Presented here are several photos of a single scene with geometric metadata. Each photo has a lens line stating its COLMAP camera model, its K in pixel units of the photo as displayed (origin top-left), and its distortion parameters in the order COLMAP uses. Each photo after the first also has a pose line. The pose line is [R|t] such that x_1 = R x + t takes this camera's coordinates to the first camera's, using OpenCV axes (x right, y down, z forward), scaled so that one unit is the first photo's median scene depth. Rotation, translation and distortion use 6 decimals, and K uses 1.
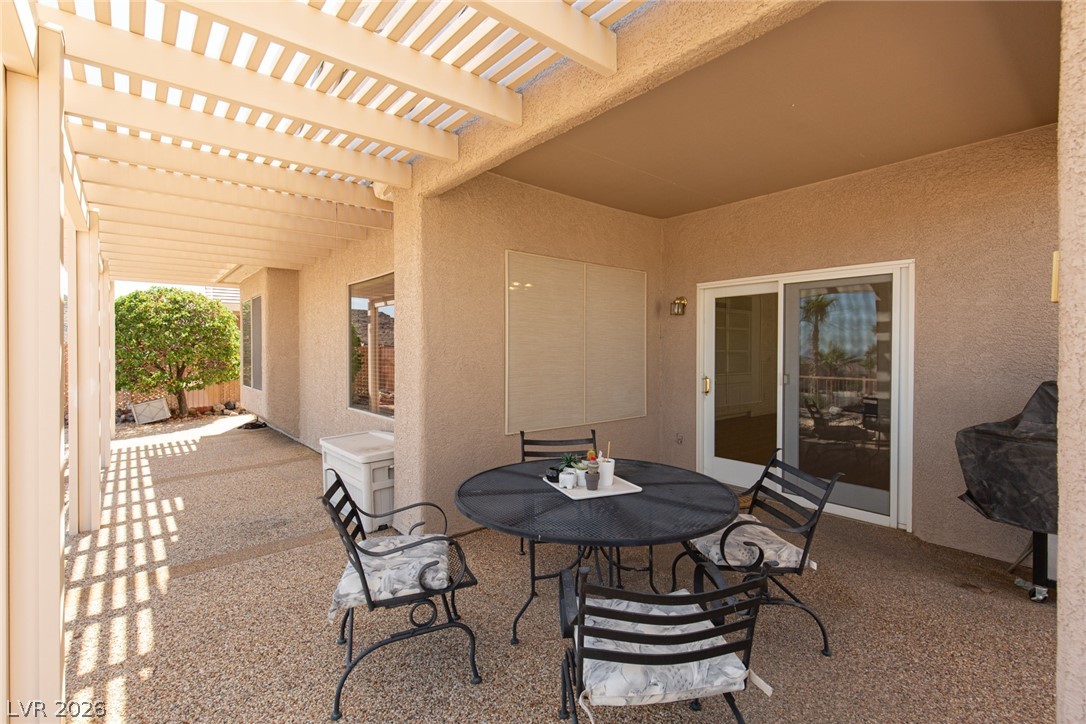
lens RADIAL K [[492.6, 0, 543.0], [0, 492.6, 362.0], [0, 0, 1]] dist [0.023825, 0.000133]
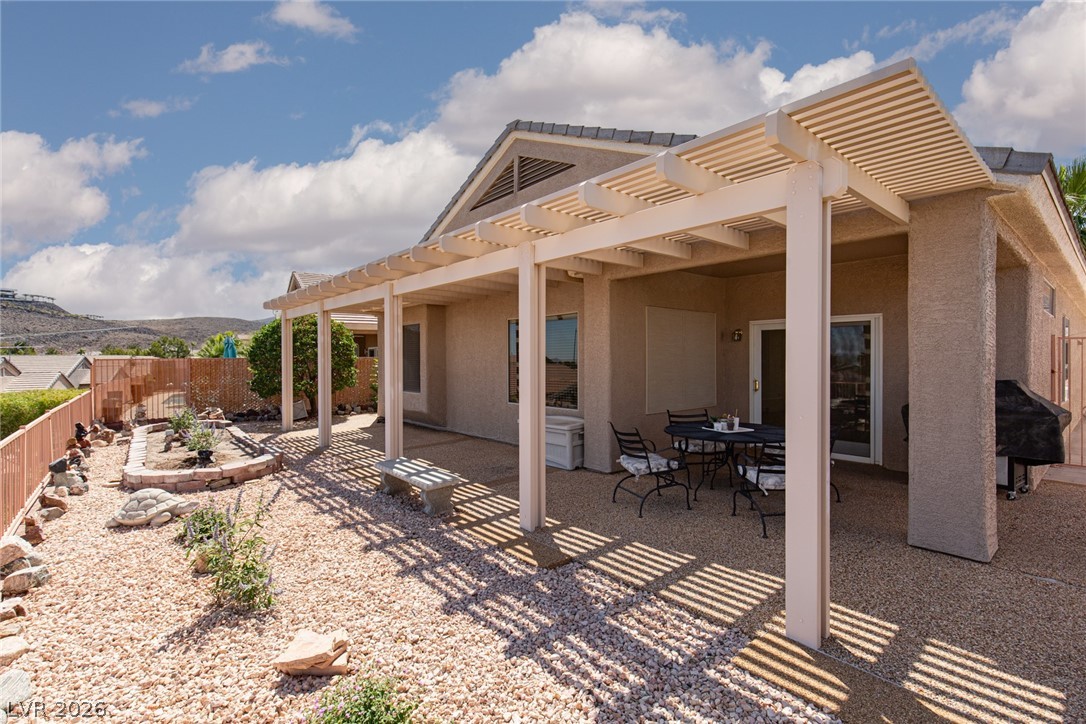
lens RADIAL K [[492.6, 0, 543.0], [0, 492.6, 362.0], [0, 0, 1]] dist [0.023825, 0.000133]
pose [[0.999945, -0.003124, 0.009987, -0.449764], [0.003263, 0.999898, -0.013931, -0.010558], [-0.009943, 0.013963, 0.999853, -0.705400]]
